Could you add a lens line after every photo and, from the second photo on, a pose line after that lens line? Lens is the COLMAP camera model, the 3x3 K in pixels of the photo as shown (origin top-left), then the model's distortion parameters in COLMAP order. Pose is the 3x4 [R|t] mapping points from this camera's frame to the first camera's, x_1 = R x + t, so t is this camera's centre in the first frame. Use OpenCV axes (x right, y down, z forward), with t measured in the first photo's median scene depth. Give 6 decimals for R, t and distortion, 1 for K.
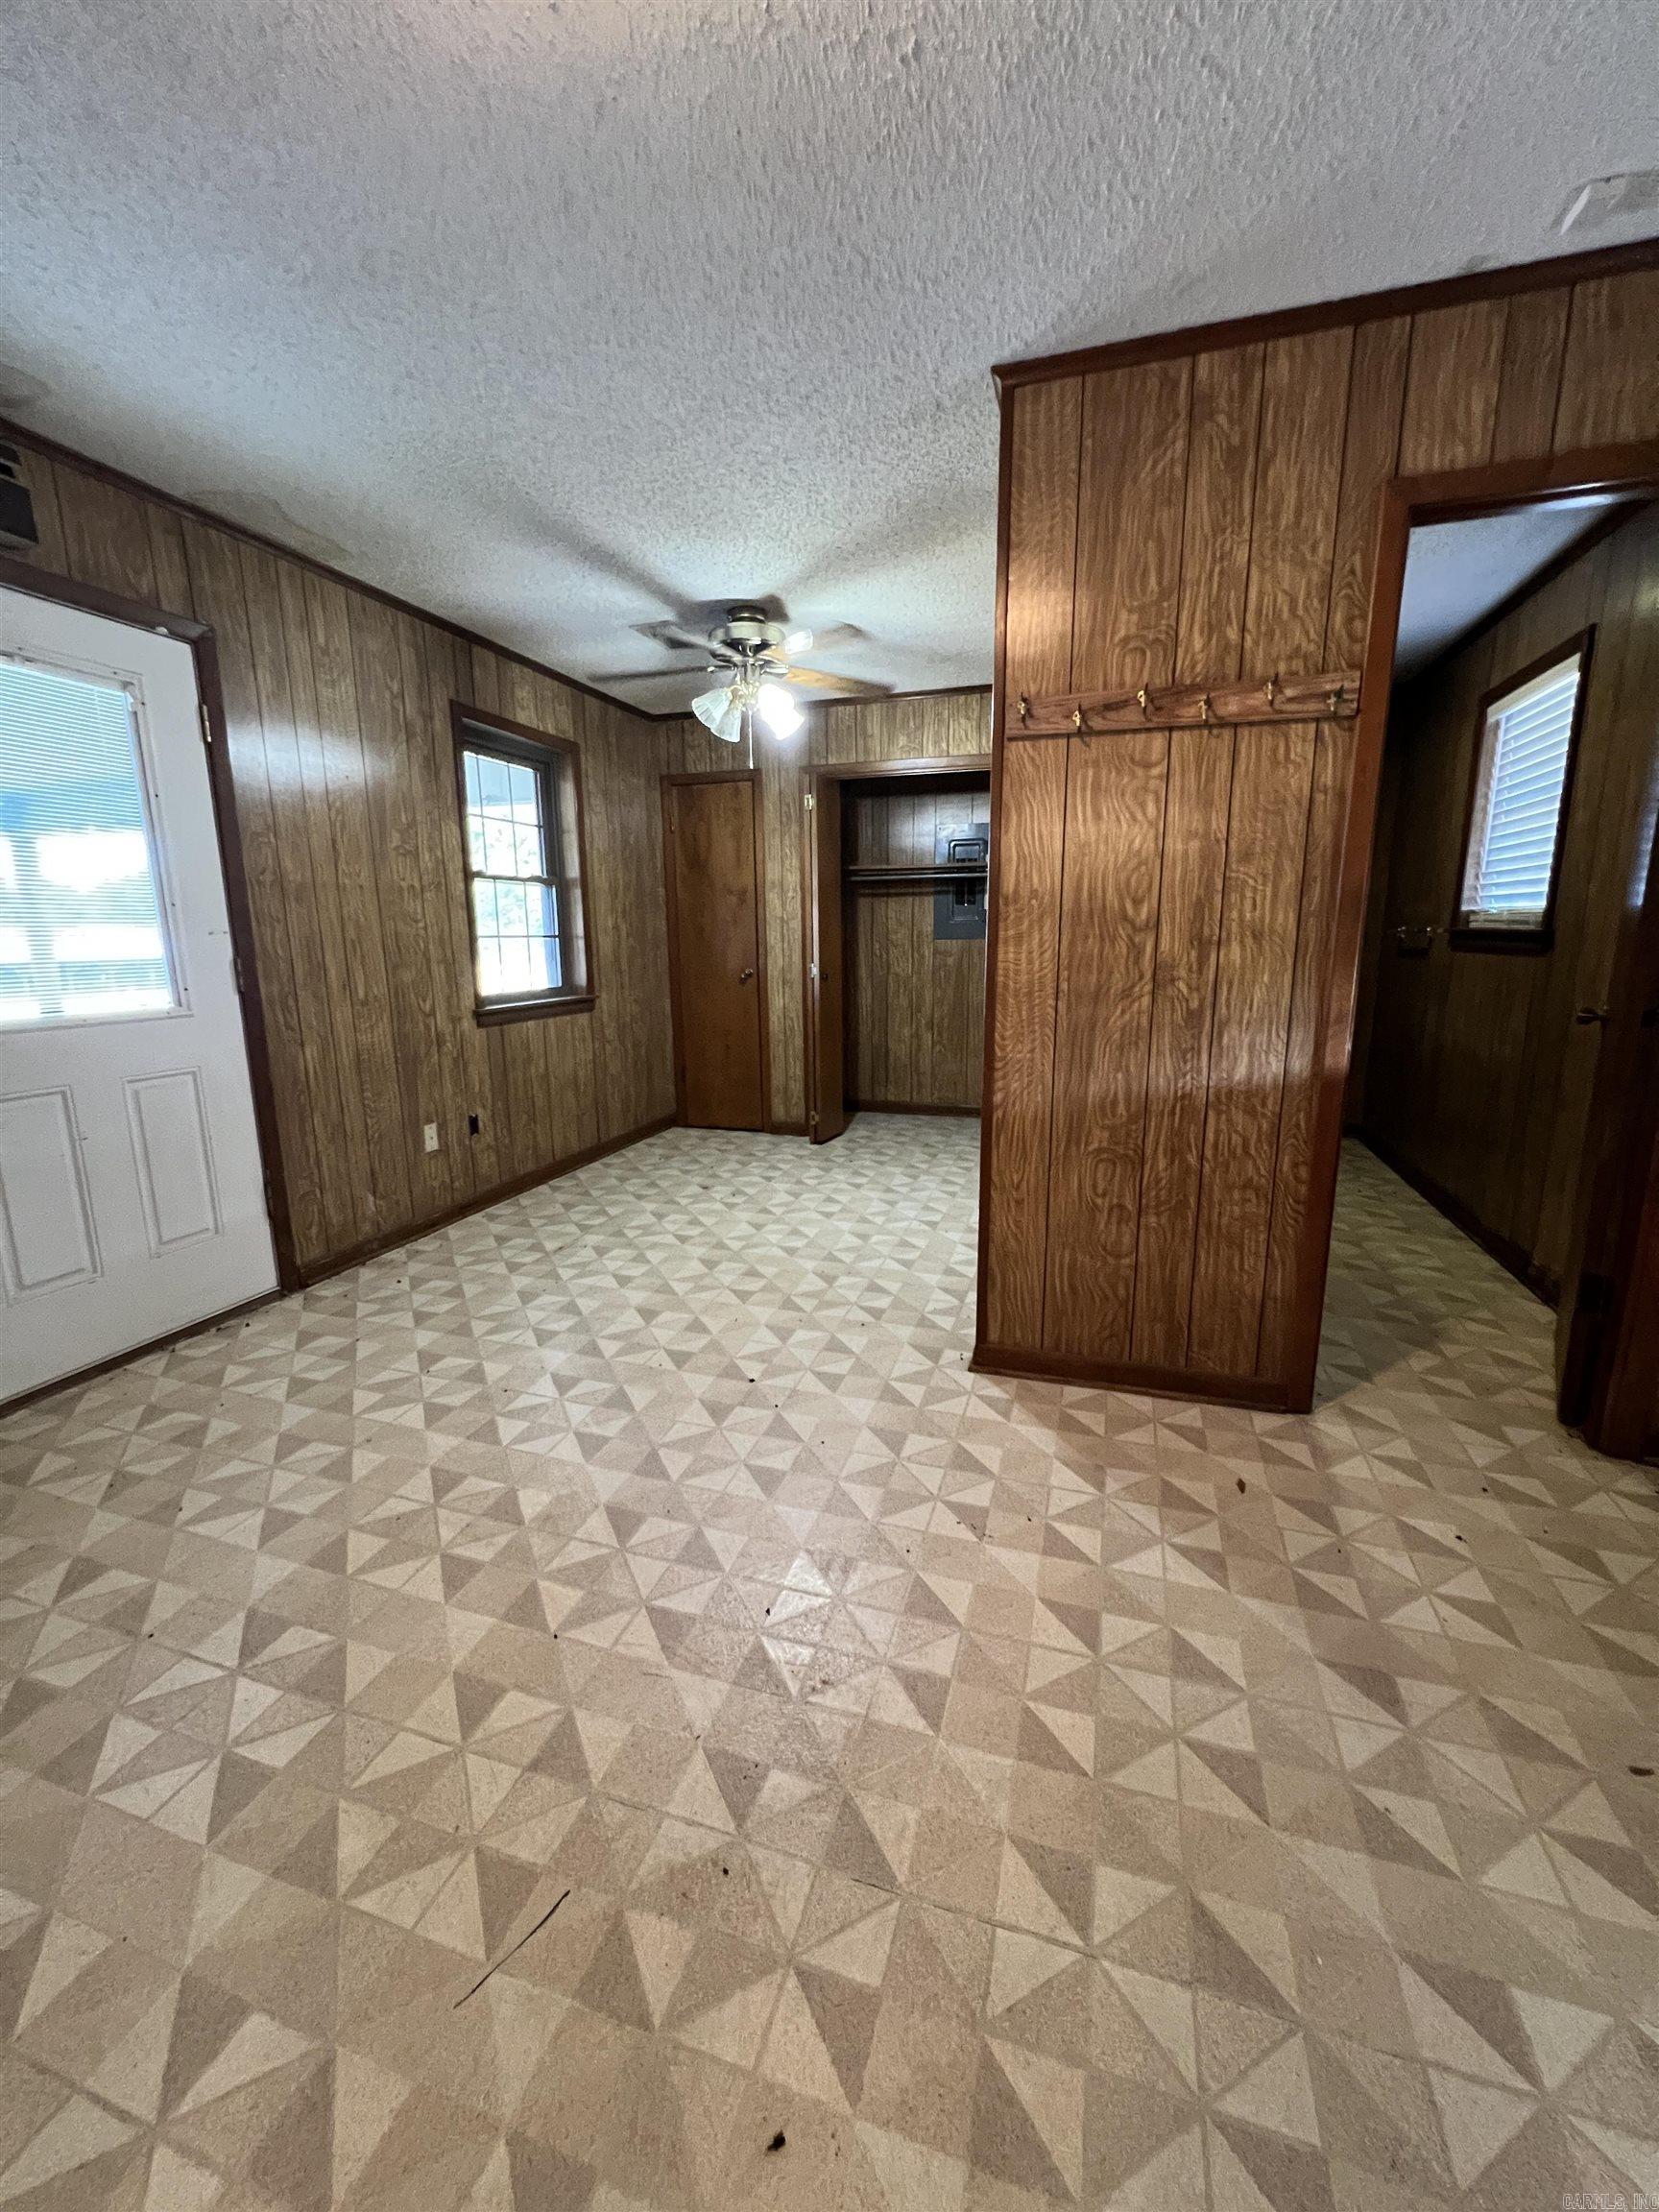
lens RADIAL K [[881.0, 0, 820.1], [0, 881.0, 1110.1], [0, 0, 1]] dist [-0.003385, 0.000140]
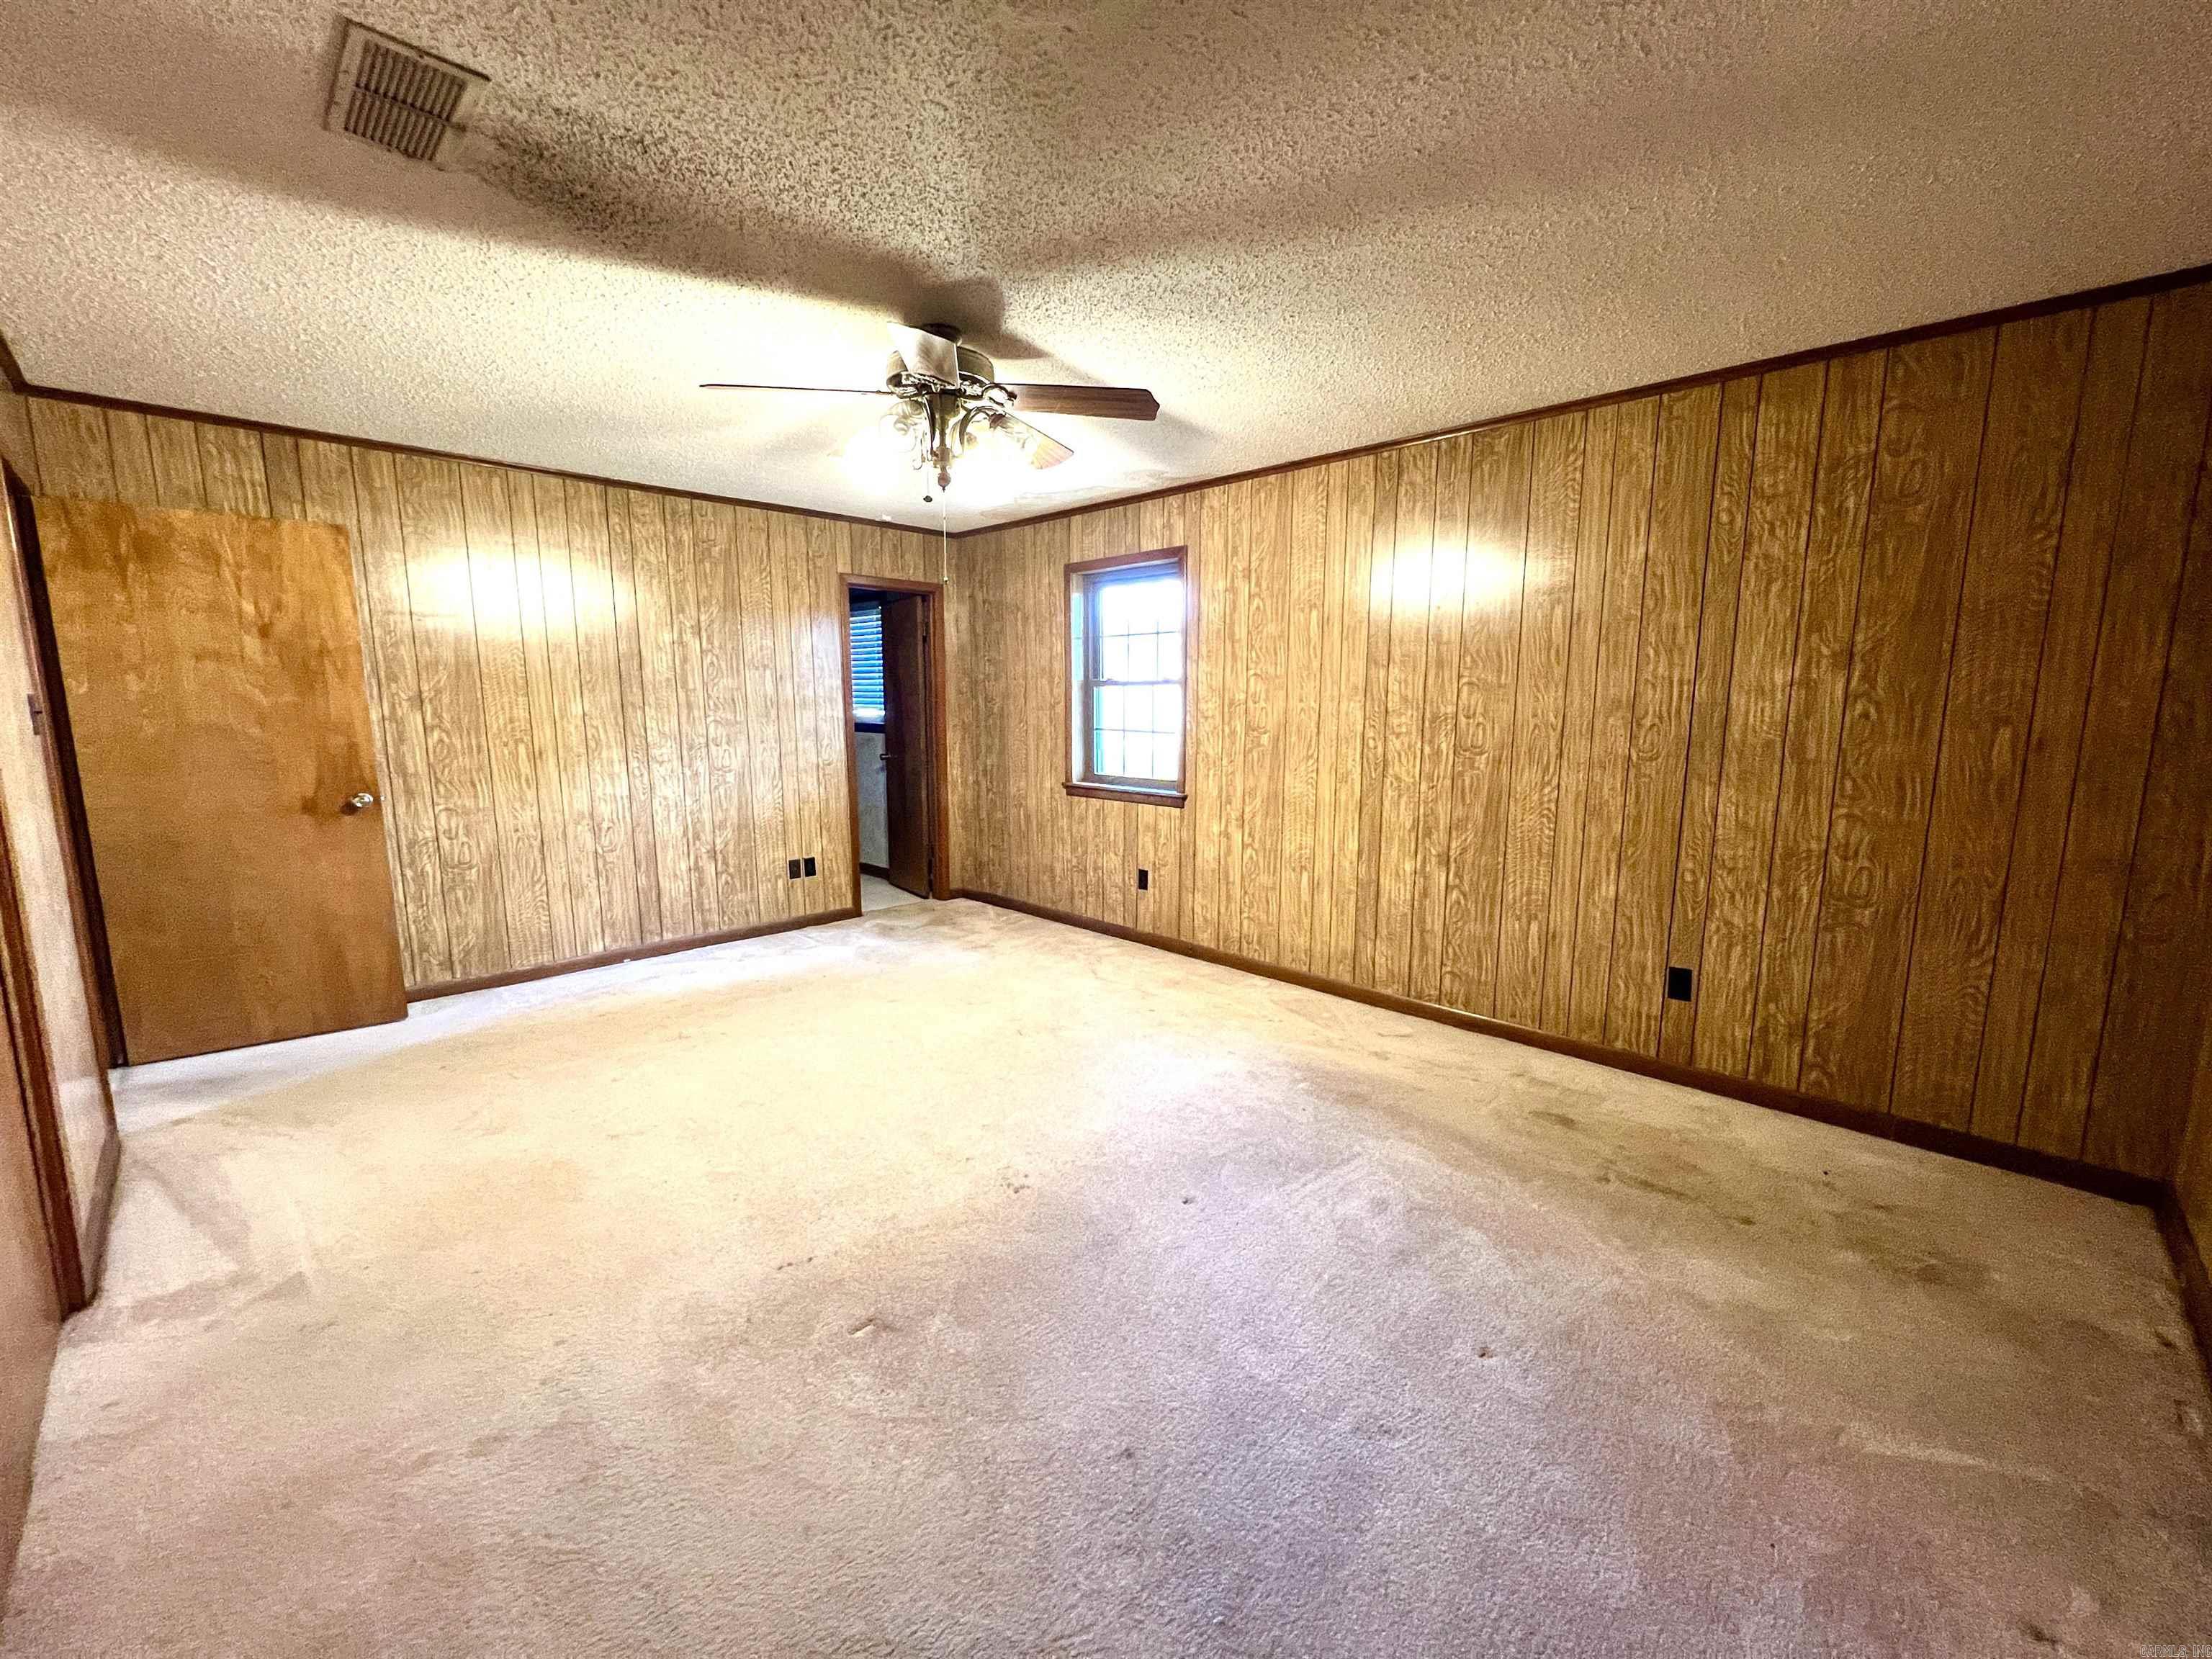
lens RADIAL K [[881.0, 0, 1107.7], [0, 881.0, 829.7], [0, 0, 1]] dist [-0.003385, 0.000140]
pose [[-0.473028, -0.140544, 0.869765, -0.243128], [-0.169825, -0.954137, -0.246539, 0.103110], [0.864525, -0.264328, 0.427466, -0.518769]]
